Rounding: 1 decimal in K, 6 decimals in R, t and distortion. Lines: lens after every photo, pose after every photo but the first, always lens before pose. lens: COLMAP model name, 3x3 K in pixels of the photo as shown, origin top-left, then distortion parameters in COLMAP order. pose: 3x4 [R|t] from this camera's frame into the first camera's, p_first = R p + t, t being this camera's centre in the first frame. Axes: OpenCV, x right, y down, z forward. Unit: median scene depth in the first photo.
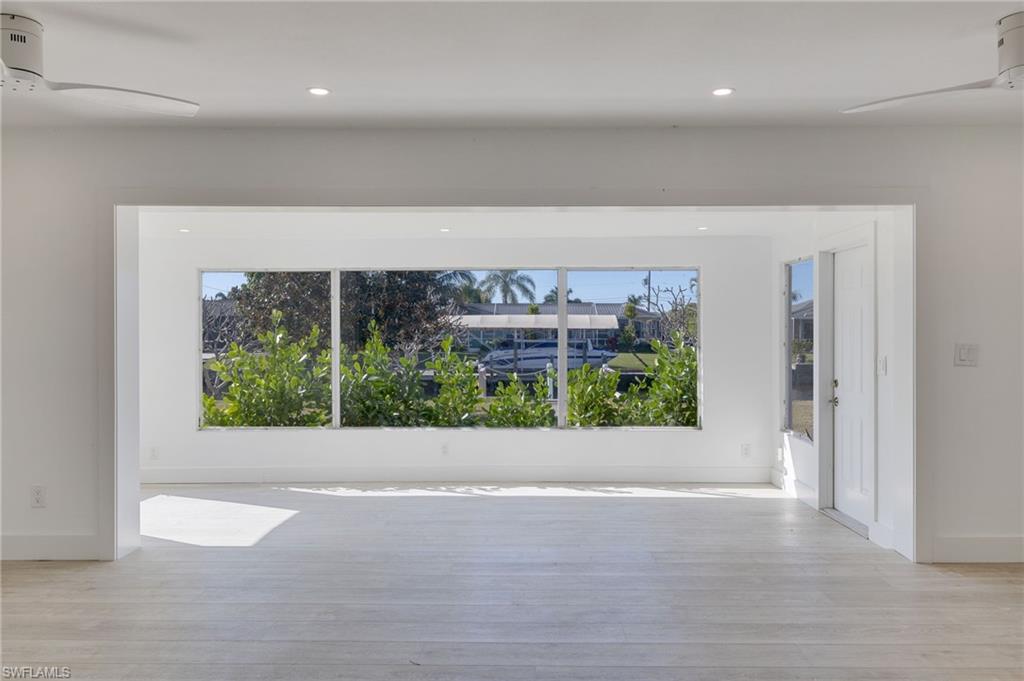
lens RADIAL K [[812.4, 0, 512.0], [0, 812.4, 340.5], [0, 0, 1]] dist [0.008813, 0.008751]
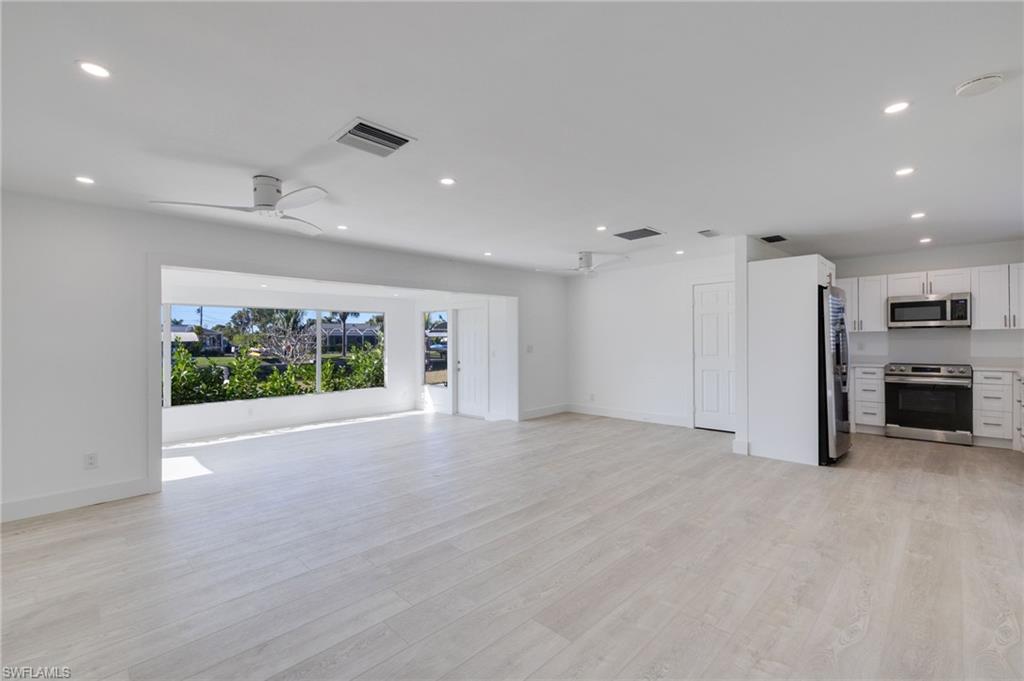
lens RADIAL K [[432.1, 0, 502.8], [0, 432.1, 339.6], [0, 0, 1]] dist [0.000370, -0.000124]
pose [[0.714196, -0.003999, 0.699934, -0.356284], [0.015996, 0.999816, -0.010610, -0.001013], [-0.699763, 0.018774, 0.714129, -0.032800]]
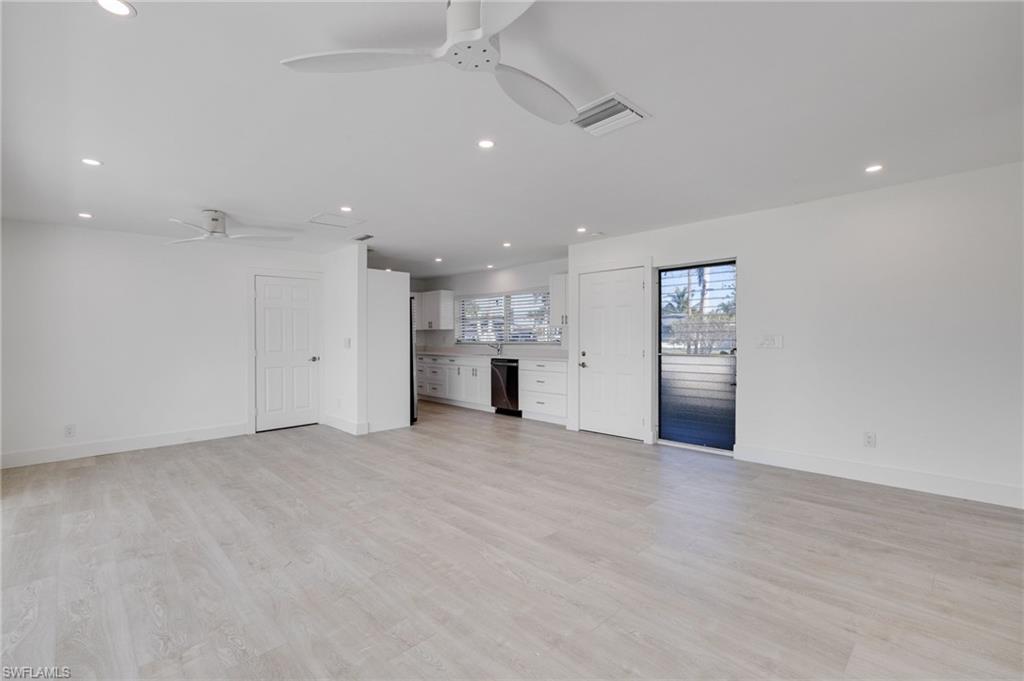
lens RADIAL K [[467.7, 0, 493.2], [0, 467.7, 337.2], [0, 0, 1]] dist [0.001860, 0.000837]
pose [[-0.682971, 0.000310, 0.730445, -0.387437], [0.013567, 0.999833, 0.012262, -0.004267], [-0.730319, 0.018284, -0.682861, 0.527215]]
